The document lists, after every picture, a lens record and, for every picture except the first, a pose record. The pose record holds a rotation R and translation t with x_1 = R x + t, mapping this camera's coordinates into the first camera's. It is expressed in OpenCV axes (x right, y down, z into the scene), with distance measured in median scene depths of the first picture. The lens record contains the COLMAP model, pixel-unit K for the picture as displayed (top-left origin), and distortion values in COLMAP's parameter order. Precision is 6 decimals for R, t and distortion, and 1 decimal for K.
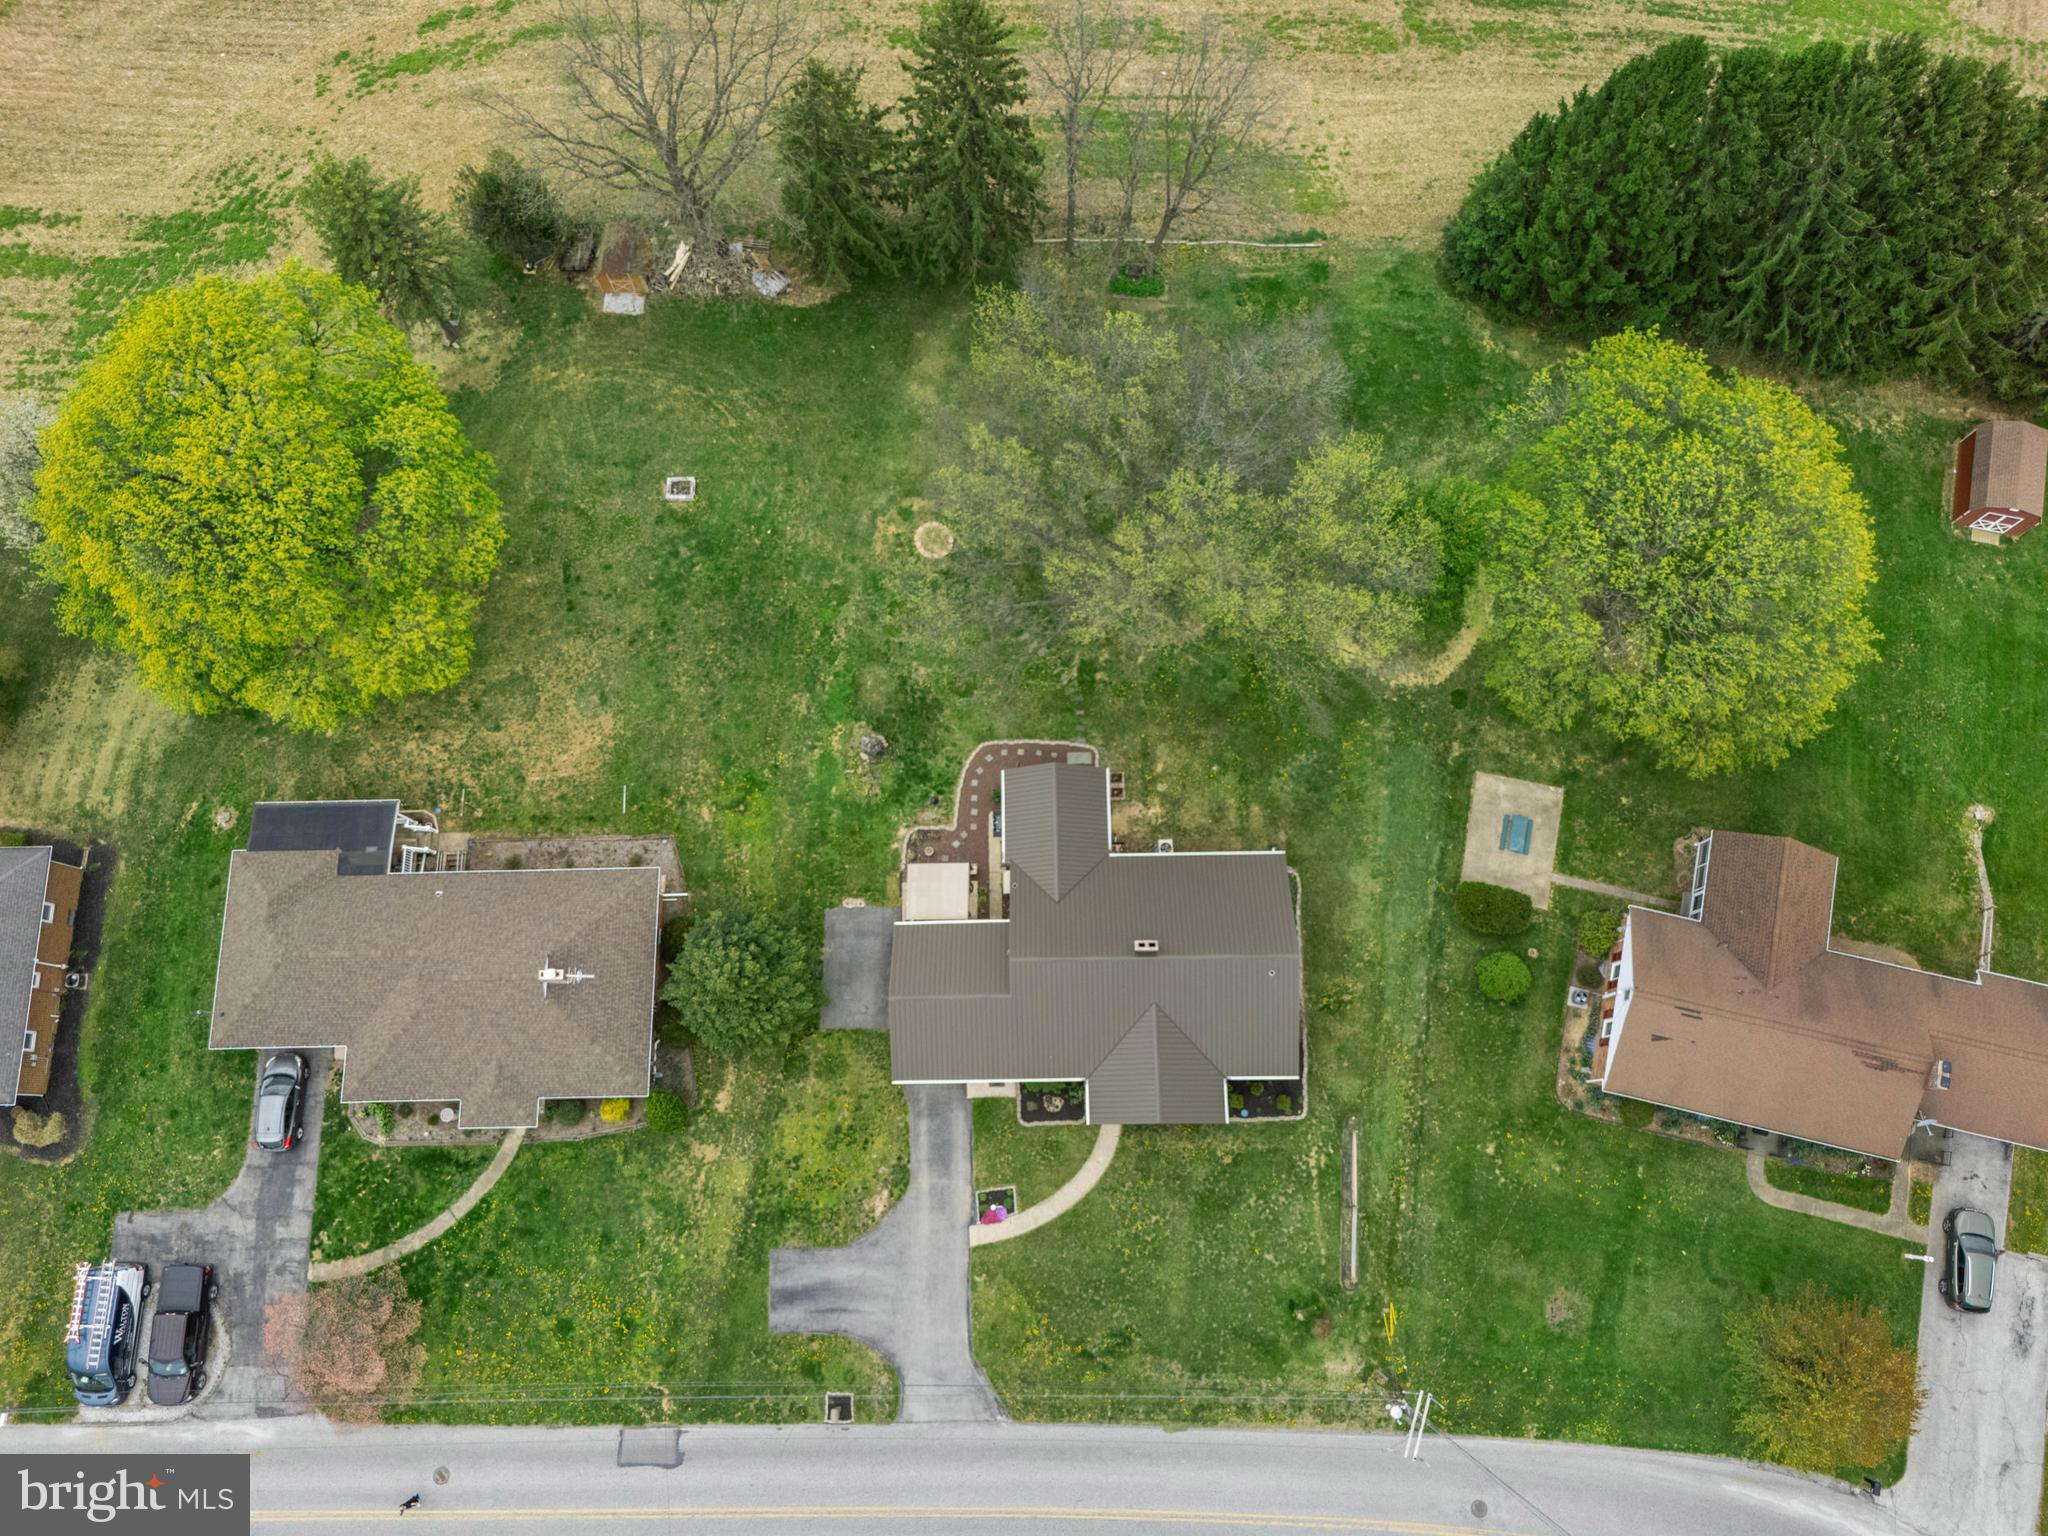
lens RADIAL K [[1516.6, 0, 1022.0], [0, 1516.6, 755.6], [0, 0, 1]] dist [0.063024, -0.052764]
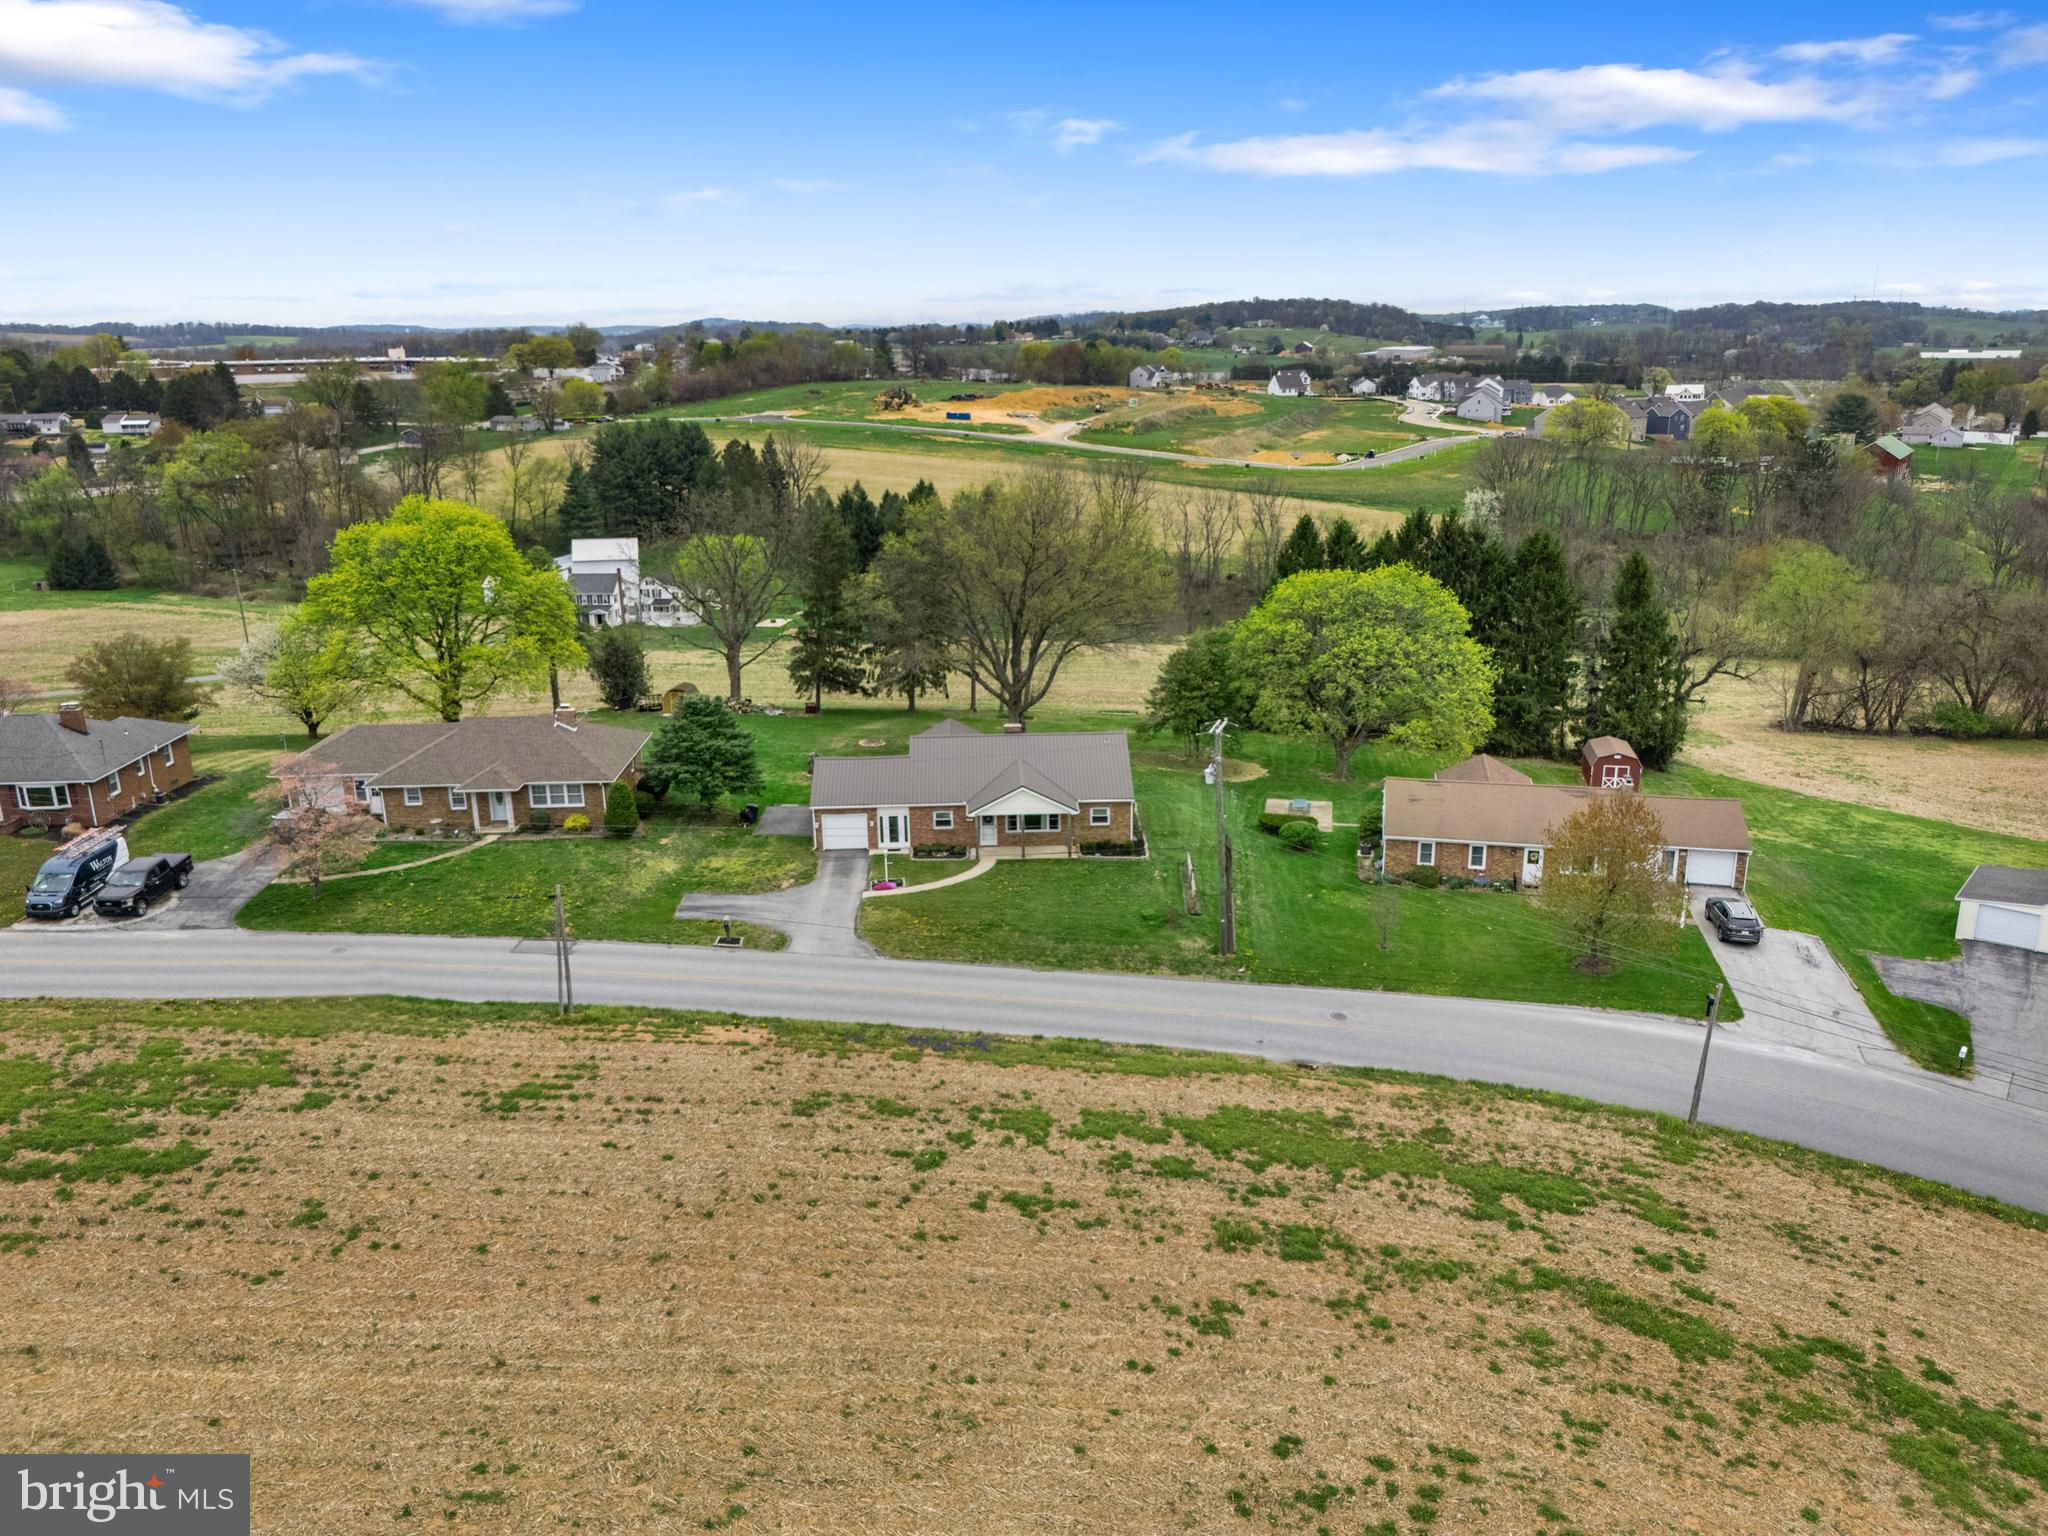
lens RADIAL K [[1516.6, 0, 1022.0], [0, 1516.6, 755.6], [0, 0, 1]] dist [0.063024, -0.052764]
pose [[0.999582, 0.018025, 0.022619, 0.058606], [0.010728, 0.495205, -0.868710, 1.268968], [-0.026860, 0.868589, 0.494804, 0.345213]]
